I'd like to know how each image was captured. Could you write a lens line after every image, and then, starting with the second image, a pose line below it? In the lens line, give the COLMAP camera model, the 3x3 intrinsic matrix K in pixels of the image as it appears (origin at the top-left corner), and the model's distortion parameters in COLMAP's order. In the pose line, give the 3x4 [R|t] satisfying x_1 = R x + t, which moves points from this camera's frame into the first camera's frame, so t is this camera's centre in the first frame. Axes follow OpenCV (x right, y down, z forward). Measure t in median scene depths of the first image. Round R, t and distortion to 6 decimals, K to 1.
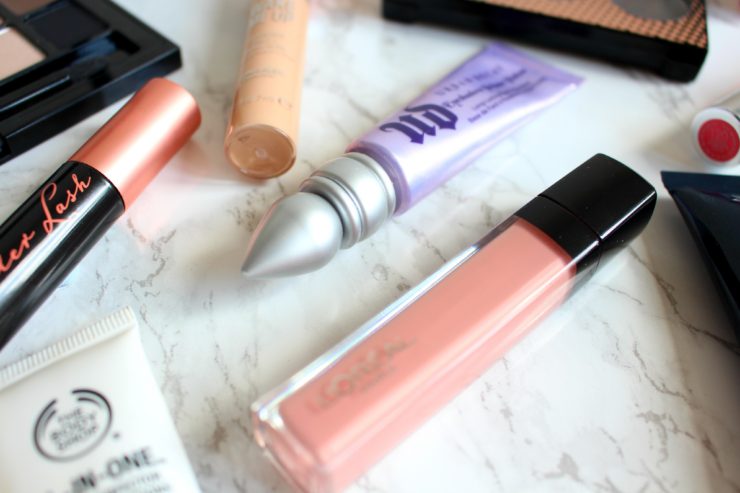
lens RADIAL K [[718.6, 0, 370.0], [0, 718.6, 246.5], [0, 0, 1]] dist [-0.137241, 0.108516]
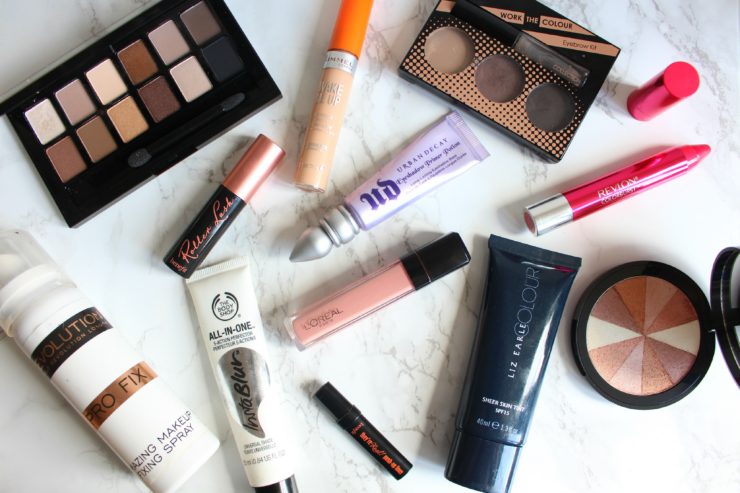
lens RADIAL K [[614.1, 0, 370.0], [0, 614.1, 246.5], [0, 0, 1]] dist [-0.130884, 0.004586]
pose [[0.967512, 0.244440, -0.064567, 0.237615], [-0.158300, 0.784828, 0.599155, -1.395641], [0.197132, -0.569468, 0.798026, -0.691054]]
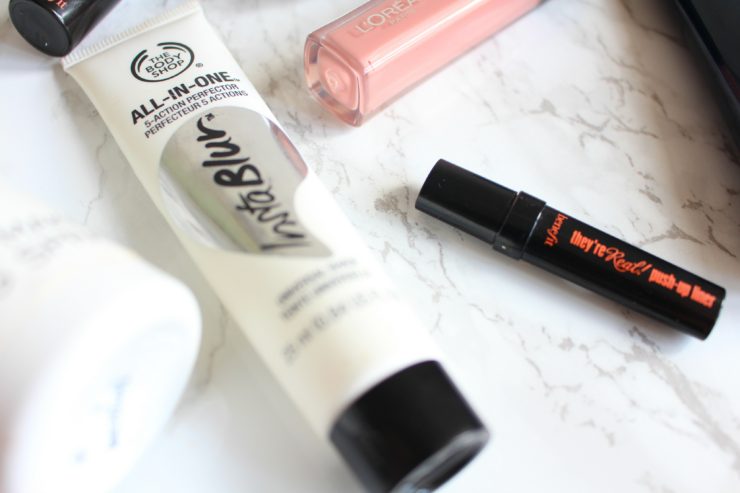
lens RADIAL K [[718.6, 0, 370.0], [0, 718.6, 246.5], [0, 0, 1]] dist [-0.137241, 0.108516]
pose [[0.999196, -0.018206, 0.035717, -0.088548], [0.014347, 0.994317, 0.105490, 0.405531], [-0.037434, -0.104893, 0.993779, -0.285757]]
